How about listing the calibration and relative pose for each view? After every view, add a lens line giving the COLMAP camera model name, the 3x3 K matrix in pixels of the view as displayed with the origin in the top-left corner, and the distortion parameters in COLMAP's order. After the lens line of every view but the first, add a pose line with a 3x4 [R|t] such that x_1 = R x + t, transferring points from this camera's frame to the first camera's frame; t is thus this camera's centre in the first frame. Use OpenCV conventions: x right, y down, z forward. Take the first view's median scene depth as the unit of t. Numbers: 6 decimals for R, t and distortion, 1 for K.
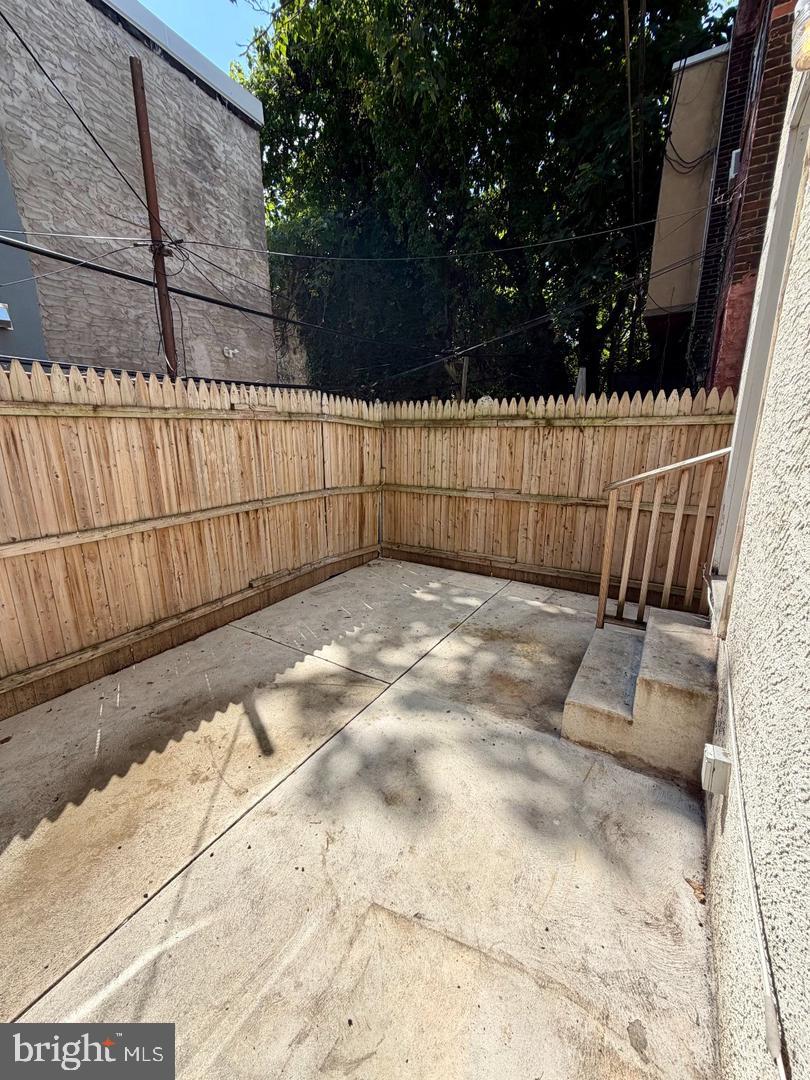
lens RADIAL K [[439.8, 0, 404.3], [0, 439.8, 535.1], [0, 0, 1]] dist [0.001454, 0.000352]
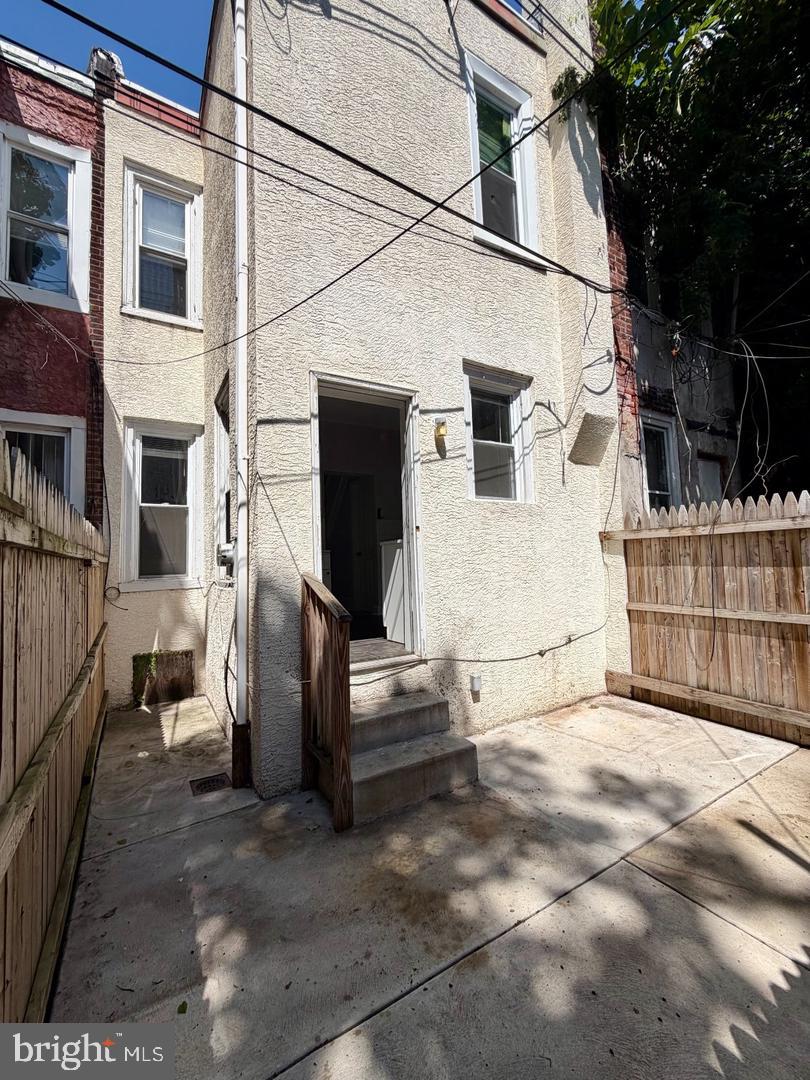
lens RADIAL K [[439.8, 0, 404.3], [0, 439.8, 535.1], [0, 0, 1]] dist [0.001454, 0.000352]
pose [[-0.888713, 0.071824, 0.452803, -0.083552], [0.152185, 0.977867, 0.143582, -0.394596], [-0.432468, 0.196513, -0.879974, 1.743039]]
